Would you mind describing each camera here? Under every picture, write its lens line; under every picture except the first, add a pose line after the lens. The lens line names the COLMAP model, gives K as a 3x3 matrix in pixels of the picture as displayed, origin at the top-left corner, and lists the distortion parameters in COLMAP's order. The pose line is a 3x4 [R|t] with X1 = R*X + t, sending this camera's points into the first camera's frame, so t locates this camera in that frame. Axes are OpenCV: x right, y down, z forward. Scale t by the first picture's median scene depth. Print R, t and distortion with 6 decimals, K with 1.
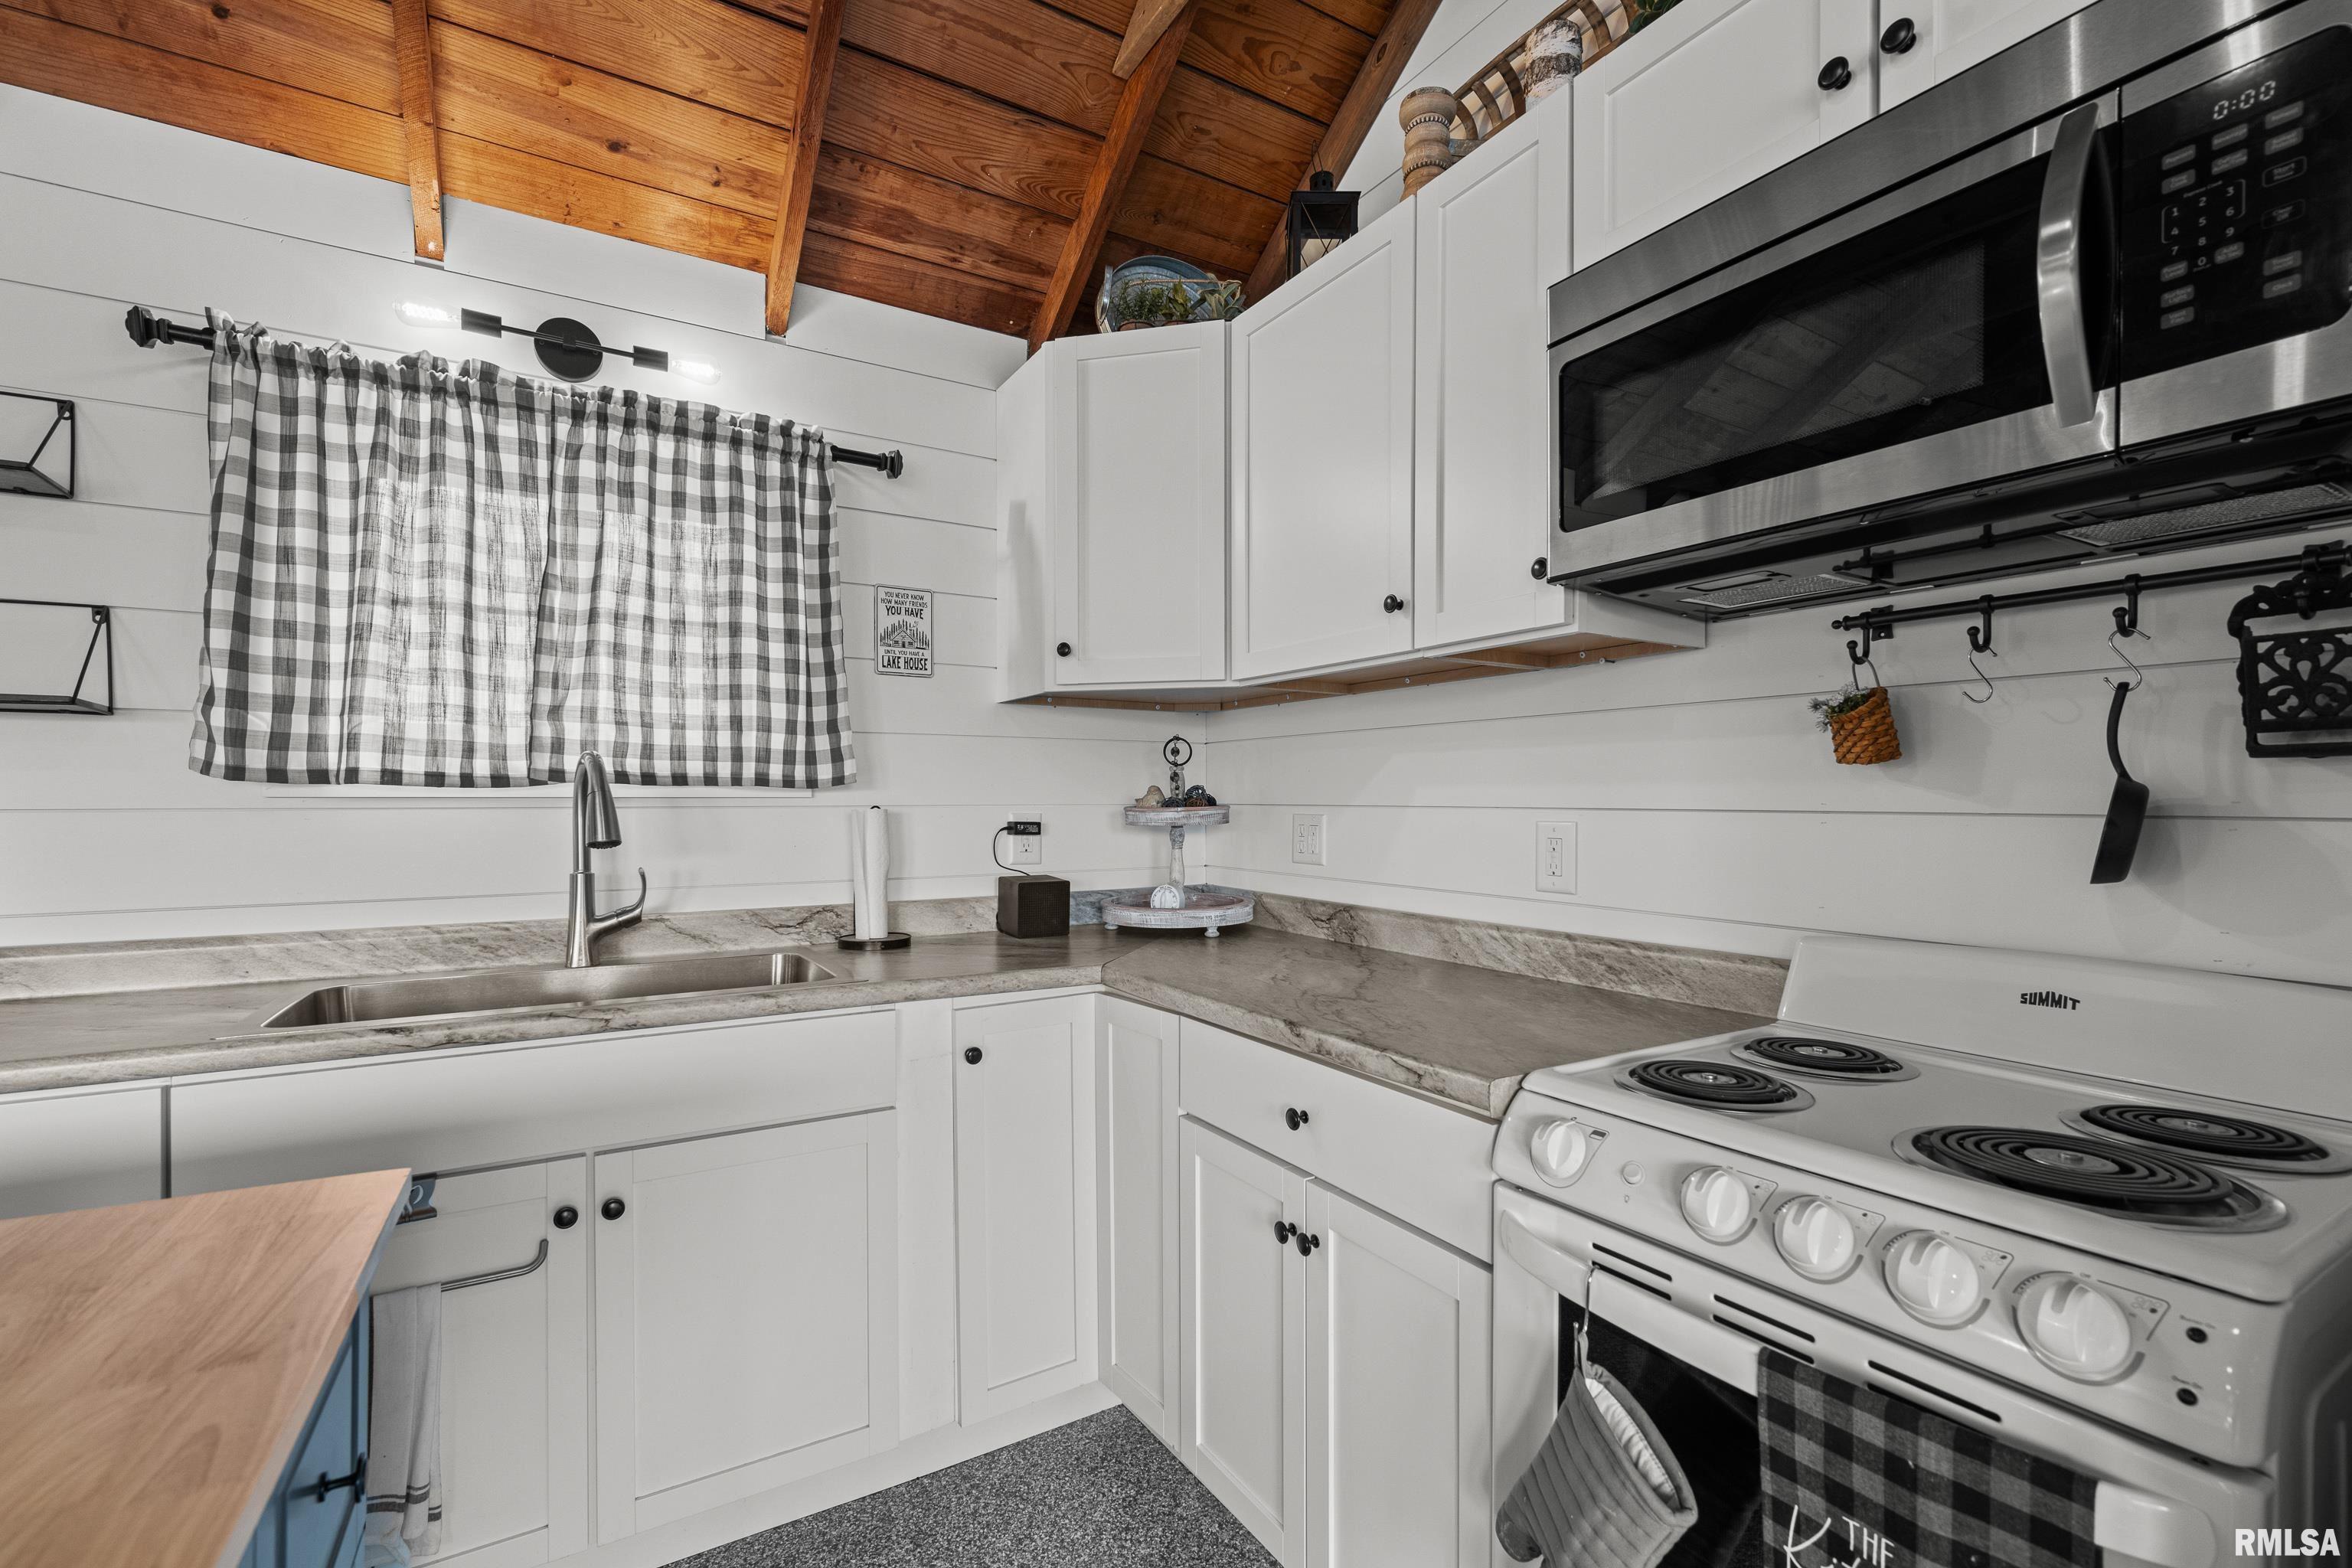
lens RADIAL K [[1015.7, 0, 1174.7], [0, 1015.7, 833.3], [0, 0, 1]] dist [0.001172, 0.000082]
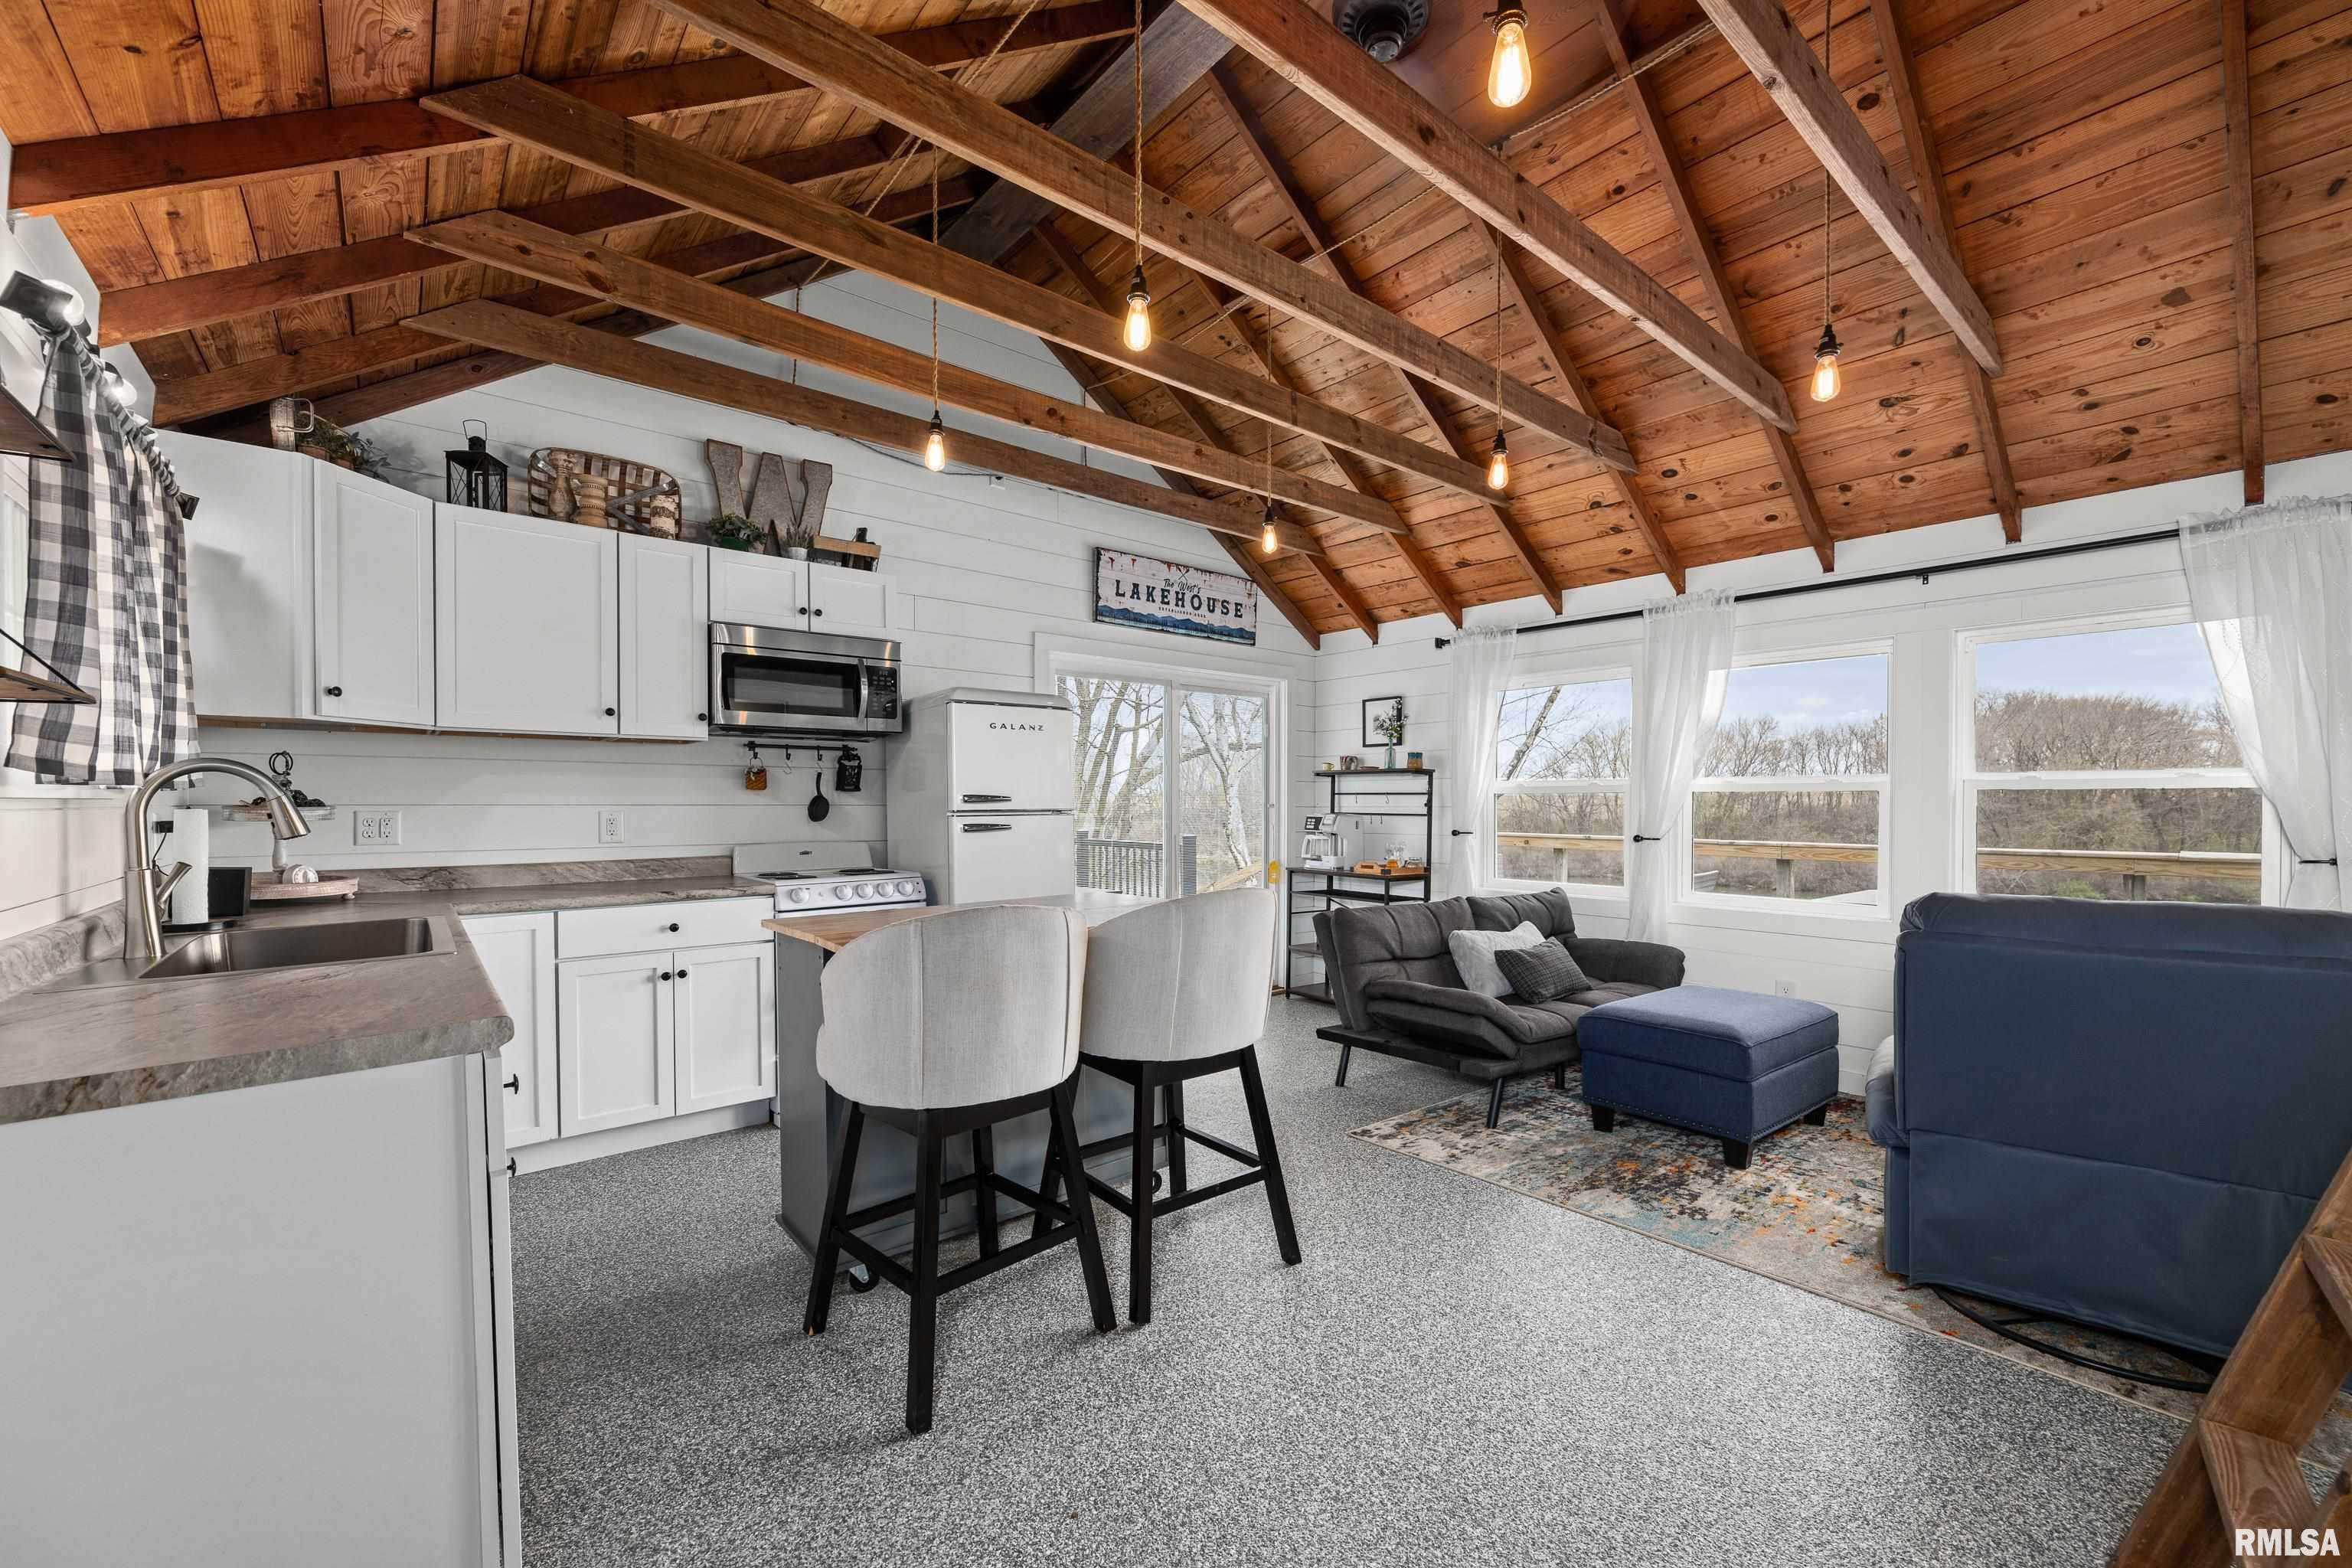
lens RADIAL K [[939.9, 0, 1205.2], [0, 939.9, 808.4], [0, 0, 1]] dist [-0.000232, 0.000019]
pose [[-0.165812, -0.006514, 0.986136, -2.304756], [0.033558, 0.999362, 0.012244, 0.002340], [-0.985586, 0.035123, -0.165488, 0.080283]]
